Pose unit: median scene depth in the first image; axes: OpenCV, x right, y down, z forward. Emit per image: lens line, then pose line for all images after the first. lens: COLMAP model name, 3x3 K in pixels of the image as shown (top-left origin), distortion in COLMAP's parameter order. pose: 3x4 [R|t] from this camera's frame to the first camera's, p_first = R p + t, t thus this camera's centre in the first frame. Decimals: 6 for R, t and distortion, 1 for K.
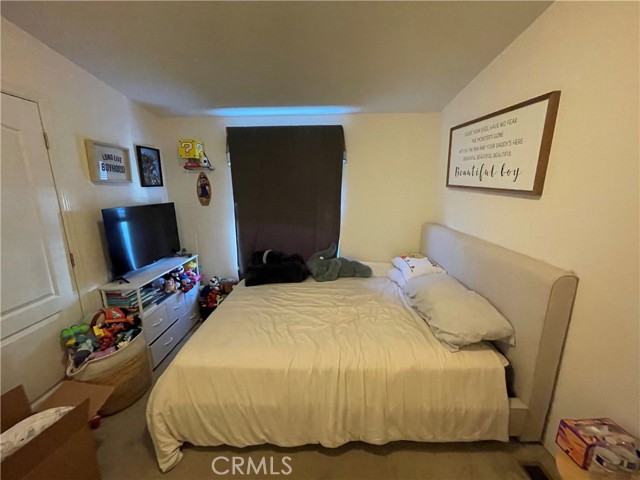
lens RADIAL K [[258.4, 0, 320.0], [0, 258.4, 240.0], [0, 0, 1]] dist [-0.002332, 0.000280]
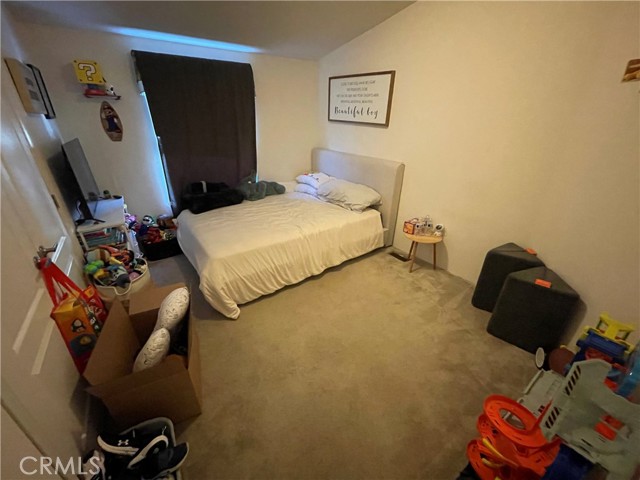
lens RADIAL K [[258.4, 0, 320.0], [0, 258.4, 240.0], [0, 0, 1]] dist [-0.002332, 0.000280]
pose [[0.806760, -0.241286, 0.539369, -0.609446], [0.110665, 0.958373, 0.263200, 0.061107], [-0.580423, -0.152650, 0.799879, -0.303146]]
